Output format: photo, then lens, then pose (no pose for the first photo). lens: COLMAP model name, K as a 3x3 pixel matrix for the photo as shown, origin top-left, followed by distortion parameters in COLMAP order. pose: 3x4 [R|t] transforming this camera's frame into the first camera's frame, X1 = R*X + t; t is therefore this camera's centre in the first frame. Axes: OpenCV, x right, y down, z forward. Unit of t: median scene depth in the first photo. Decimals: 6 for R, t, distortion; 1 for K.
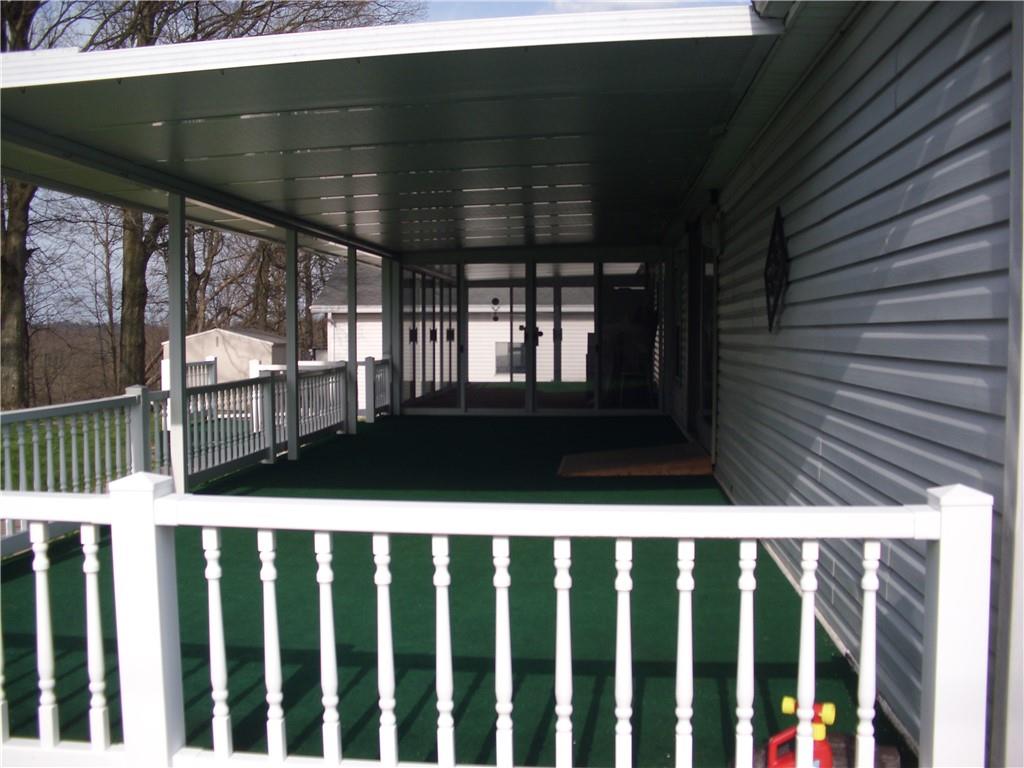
lens RADIAL K [[1072.5, 0, 512.0], [0, 1072.5, 384.0], [0, 0, 1]] dist [-0.005893, -0.007871]
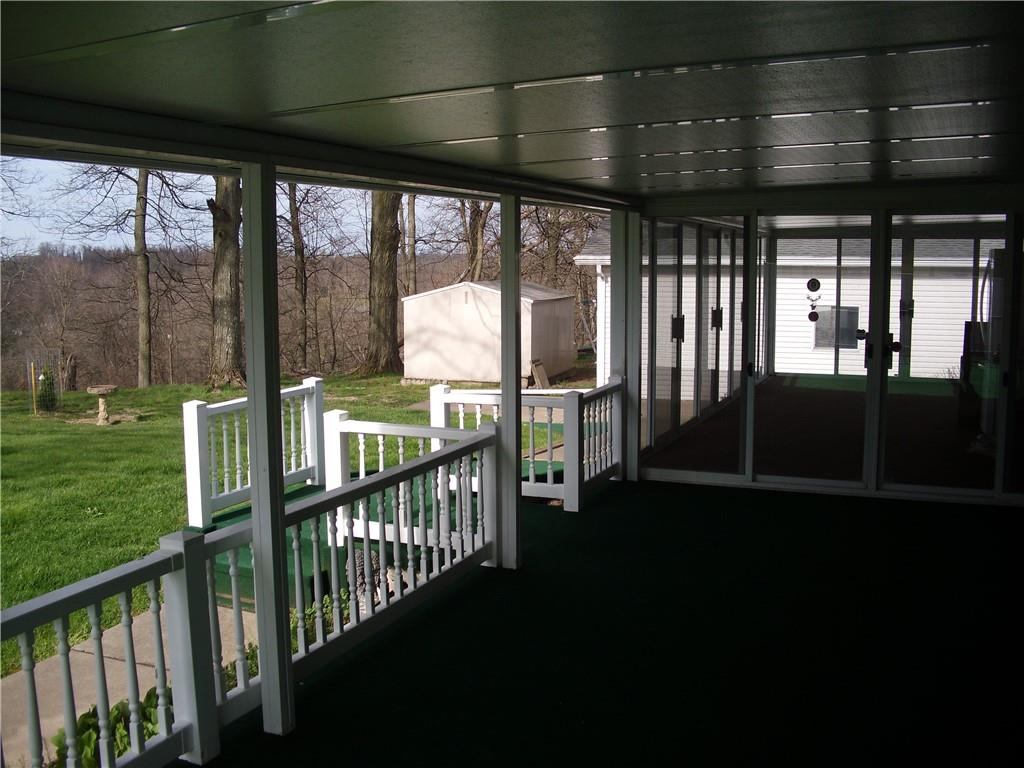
lens RADIAL K [[1087.9, 0, 512.0], [0, 1087.9, 384.0], [0, 0, 1]] dist [-0.090569, -0.006456]
pose [[0.957496, 0.032145, -0.286651, -0.002245], [-0.012537, 0.997470, 0.069978, -0.039710], [0.288176, -0.063410, 0.955476, 0.268189]]
